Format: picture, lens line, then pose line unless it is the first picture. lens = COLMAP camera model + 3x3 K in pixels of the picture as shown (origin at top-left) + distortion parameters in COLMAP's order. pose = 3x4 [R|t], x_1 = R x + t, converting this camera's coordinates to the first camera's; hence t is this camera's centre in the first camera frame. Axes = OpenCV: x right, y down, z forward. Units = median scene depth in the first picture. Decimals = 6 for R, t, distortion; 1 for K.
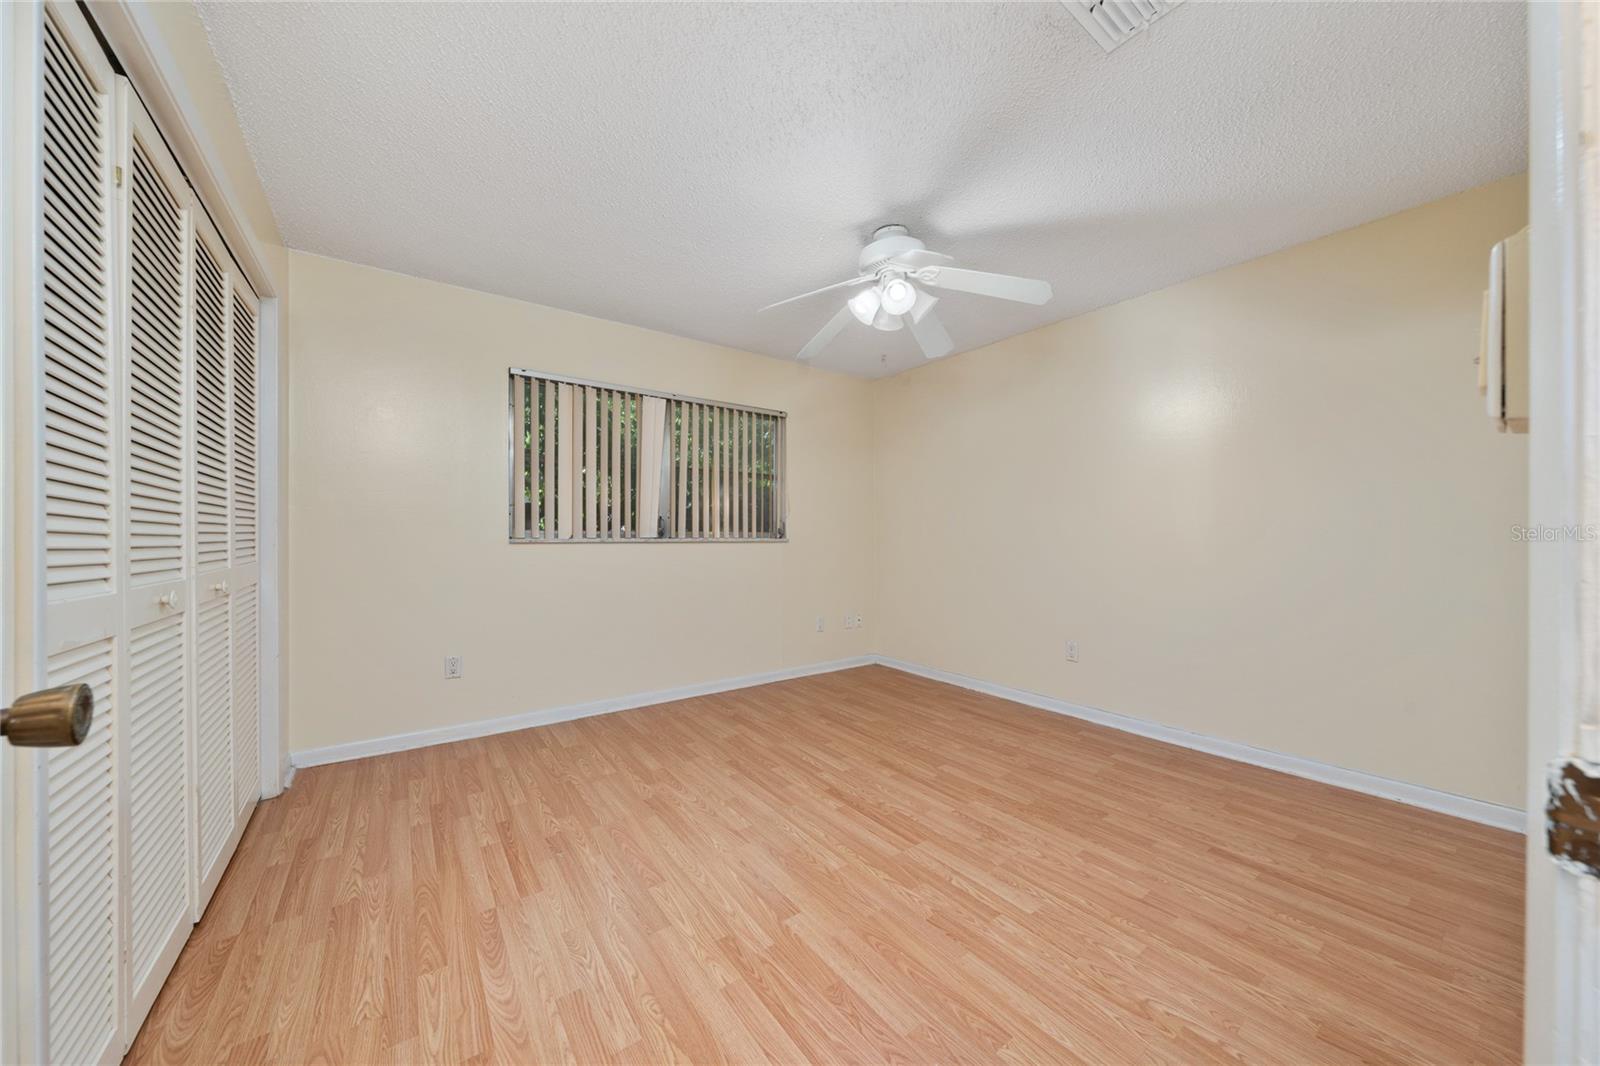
lens RADIAL K [[554.0, 0, 800.6], [0, 554.0, 538.0], [0, 0, 1]] dist [-0.004746, 0.000116]
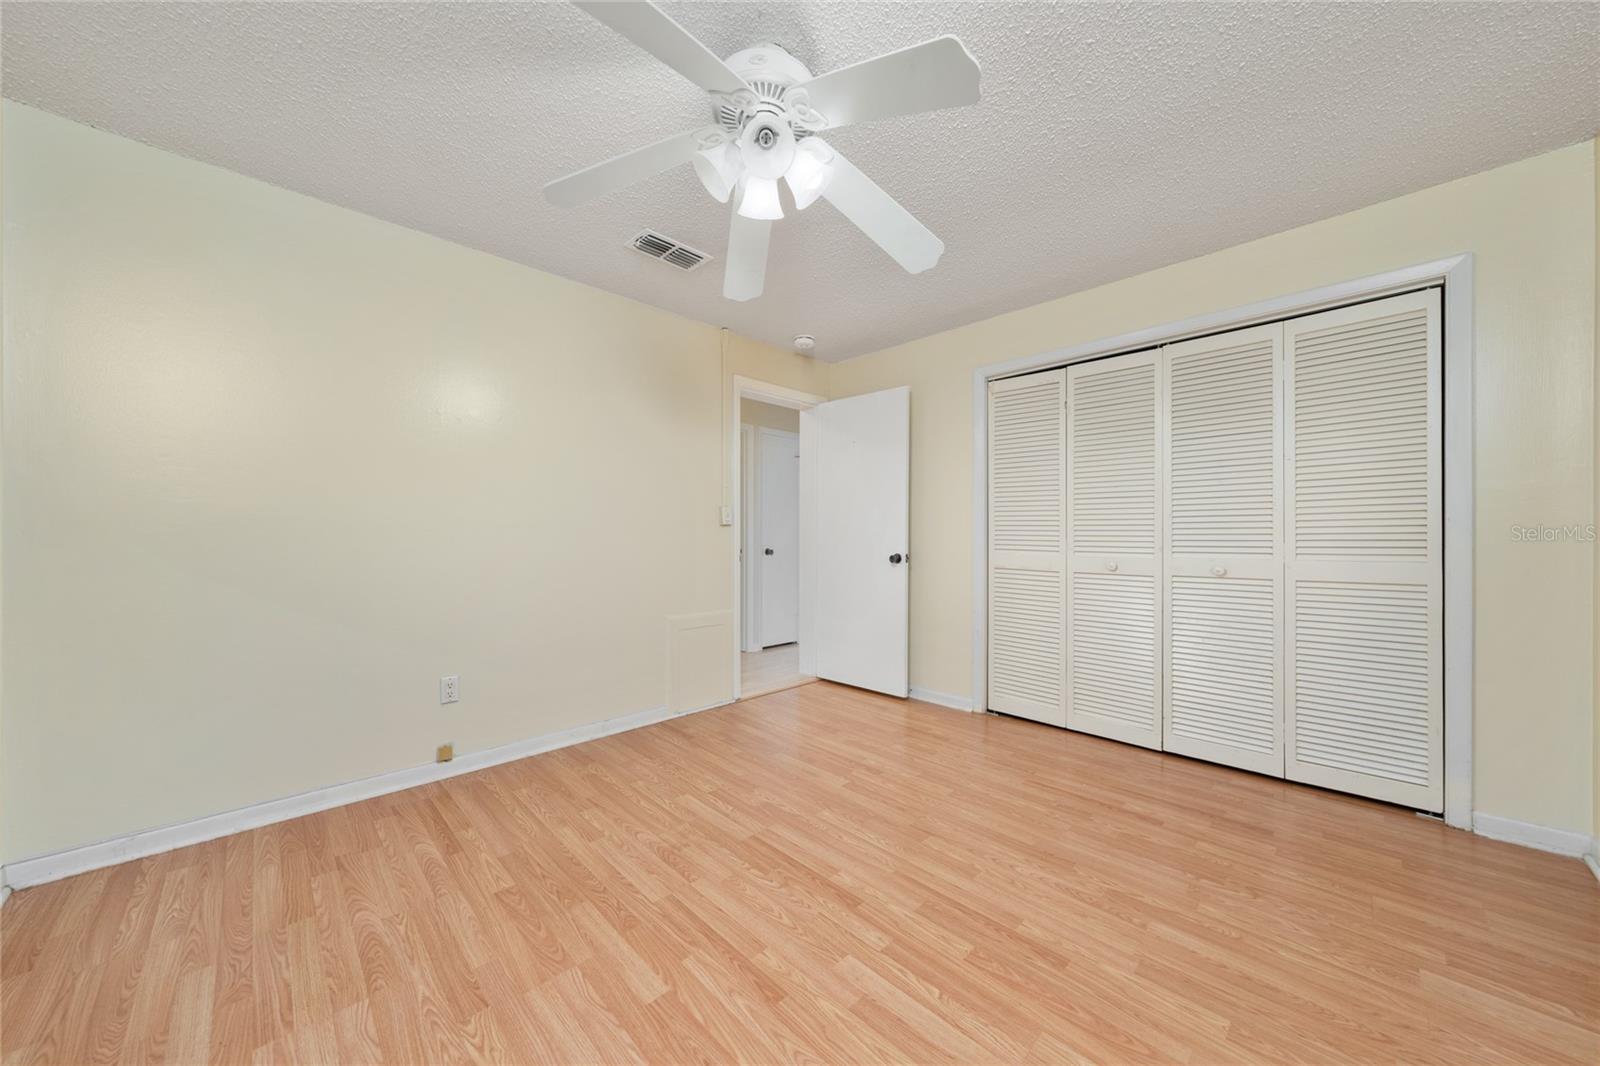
lens RADIAL K [[554.0, 0, 799.2], [0, 554.0, 534.1], [0, 0, 1]] dist [-0.004746, 0.000116]
pose [[-0.989794, -0.001686, -0.142497, 0.260322], [-0.001621, 0.999999, -0.000575, -0.007118], [0.142498, -0.000339, -0.989795, 1.952511]]
